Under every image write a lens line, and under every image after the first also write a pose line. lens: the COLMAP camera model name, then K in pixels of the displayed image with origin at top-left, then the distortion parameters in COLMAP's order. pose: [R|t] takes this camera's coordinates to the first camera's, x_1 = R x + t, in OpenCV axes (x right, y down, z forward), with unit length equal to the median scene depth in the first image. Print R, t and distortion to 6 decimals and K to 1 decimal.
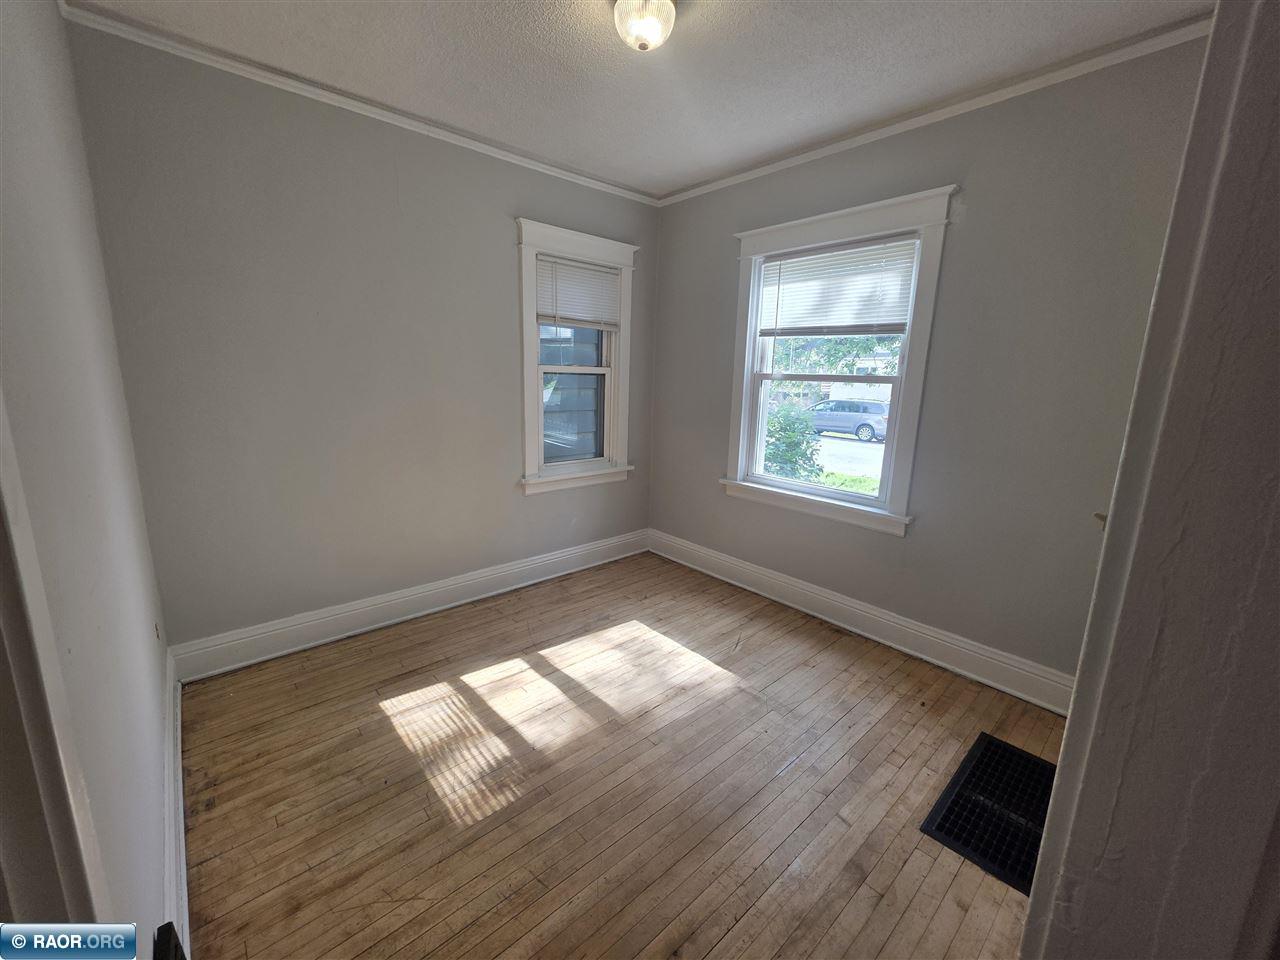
lens RADIAL K [[512.0, 0, 633.3], [0, 512.0, 482.0], [0, 0, 1]] dist [0.002160, -0.000636]
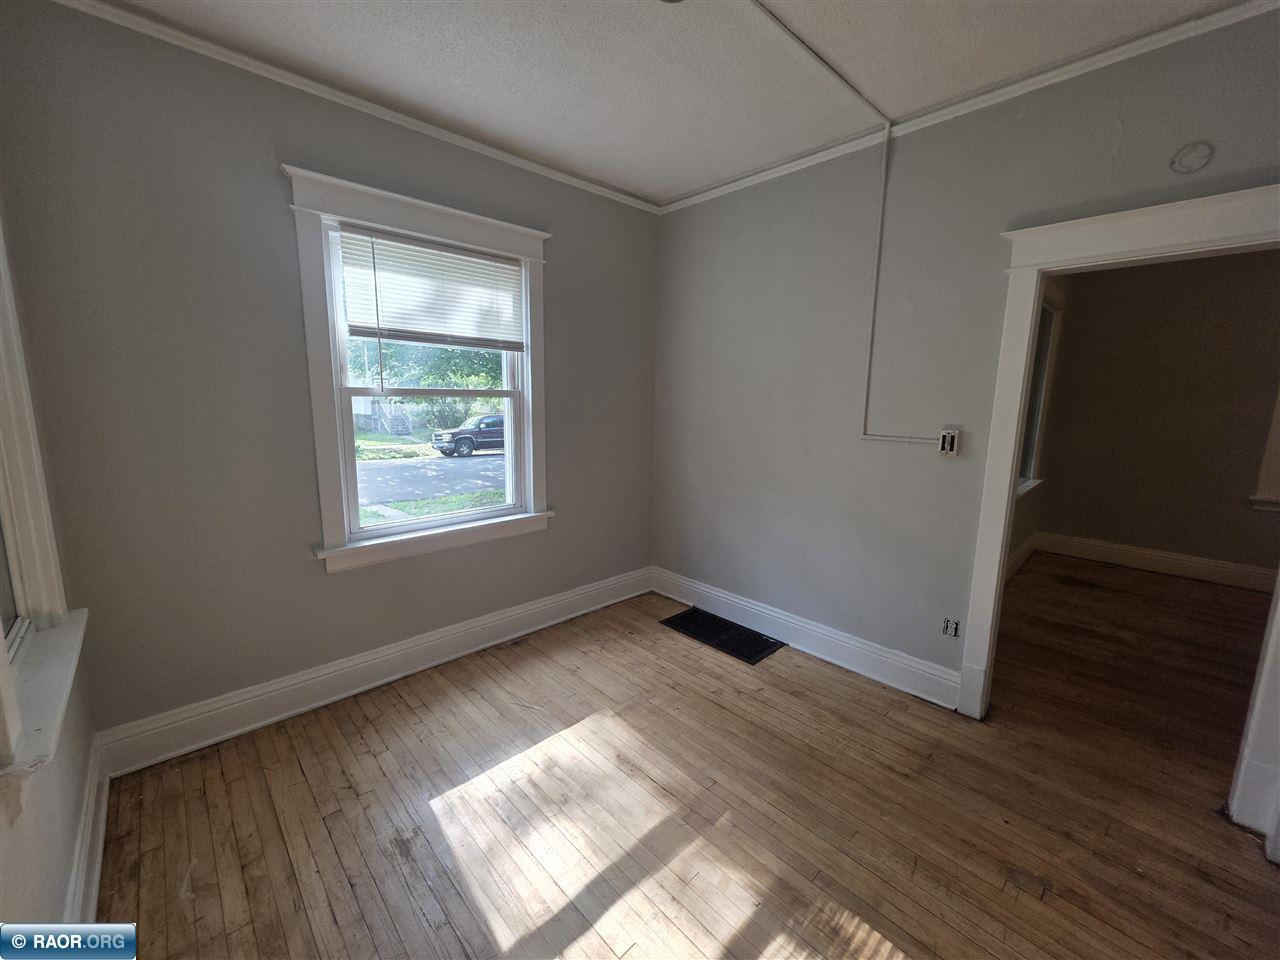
lens RADIAL K [[512.0, 0, 641.0], [0, 512.0, 479.1], [0, 0, 1]] dist [0.002160, -0.000636]
pose [[-0.033722, -0.192281, 0.980760, -0.622462], [0.191328, 0.961927, 0.195167, -0.196187], [-0.980947, 0.194228, 0.004350, 0.813576]]
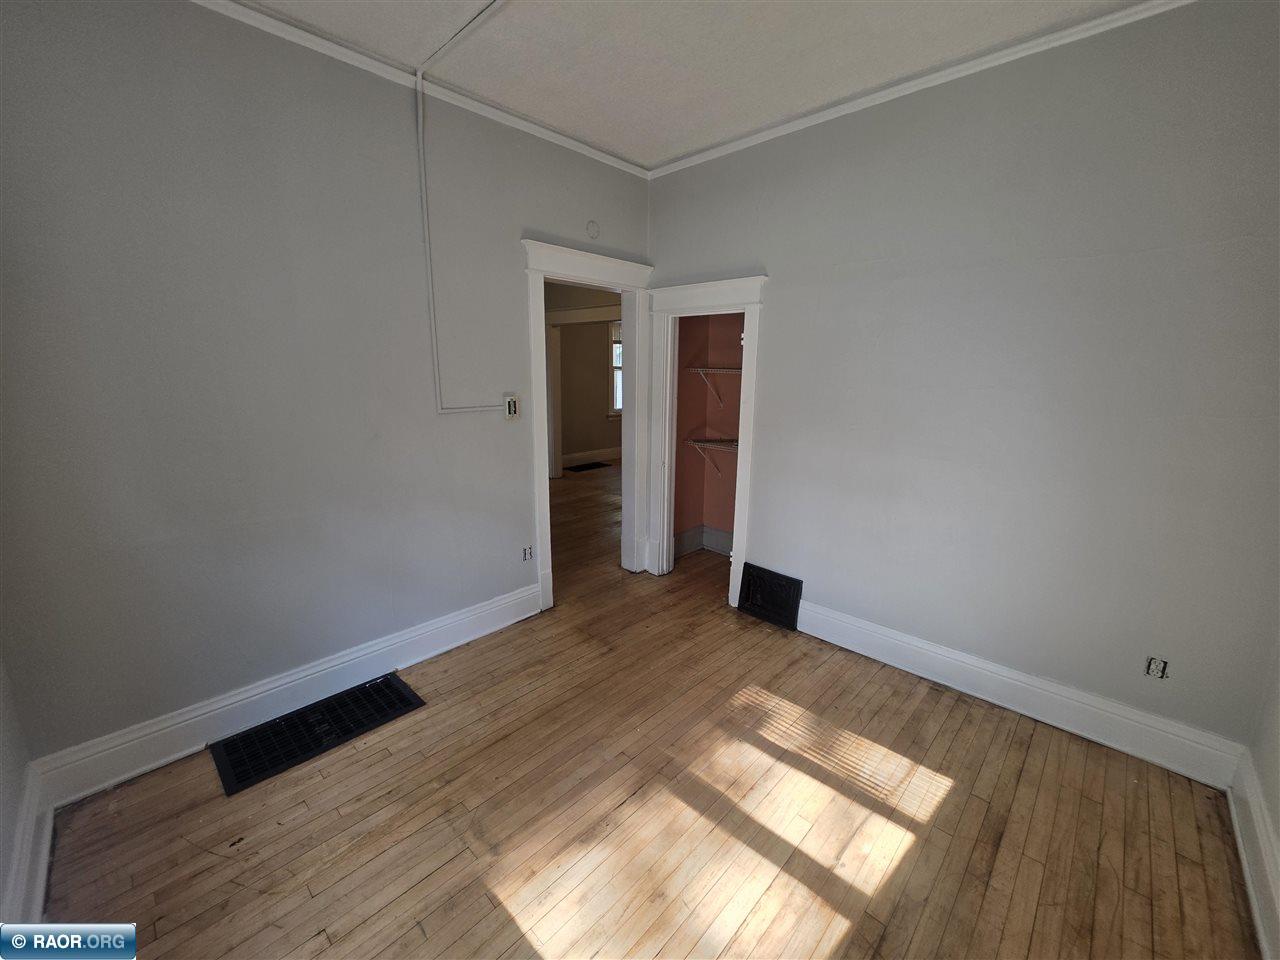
lens RADIAL K [[512.0, 0, 631.8], [0, 512.0, 477.3], [0, 0, 1]] dist [0.002160, -0.000636]
pose [[-0.996469, -0.020255, -0.081481, 0.093617], [-0.051420, 0.914399, 0.401536, -0.290088], [0.066373, 0.404308, -0.912211, 1.339098]]
